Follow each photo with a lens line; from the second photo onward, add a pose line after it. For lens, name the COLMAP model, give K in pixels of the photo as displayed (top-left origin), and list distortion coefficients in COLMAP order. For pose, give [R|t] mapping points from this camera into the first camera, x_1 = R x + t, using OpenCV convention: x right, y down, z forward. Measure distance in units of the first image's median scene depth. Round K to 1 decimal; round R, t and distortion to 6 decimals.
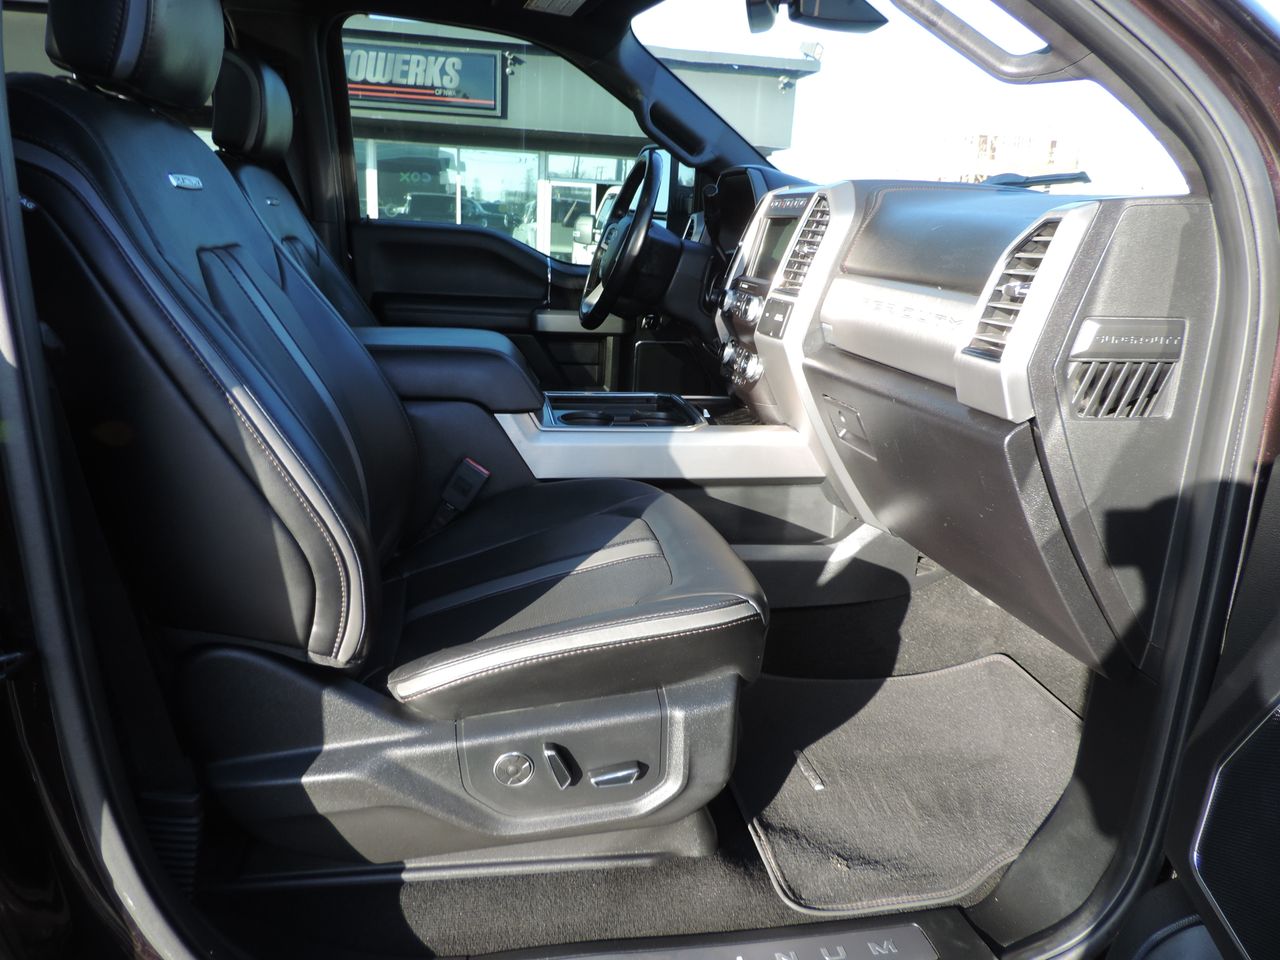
lens RADIAL K [[918.6, 0, 635.4], [0, 918.6, 479.1], [0, 0, 1]] dist [-0.013077, 0.006794]
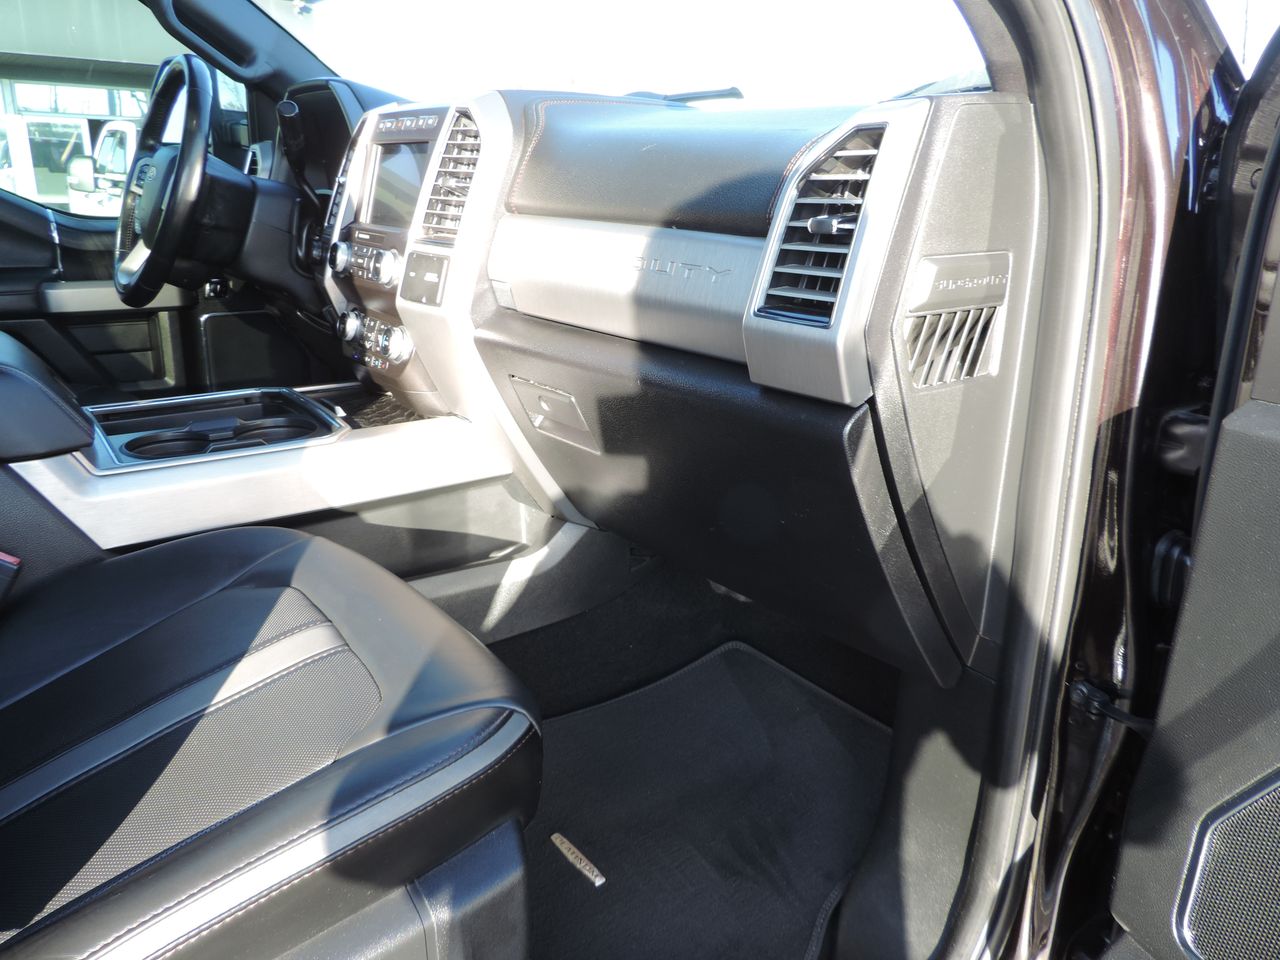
lens RADIAL K [[918.6, 0, 635.6], [0, 918.6, 479.2], [0, 0, 1]] dist [-0.013077, 0.006794]
pose [[0.890412, -0.163038, 0.424953, -0.037630], [0.137151, 0.986357, 0.091051, -0.055809], [-0.434000, -0.022791, 0.900625, 0.238675]]
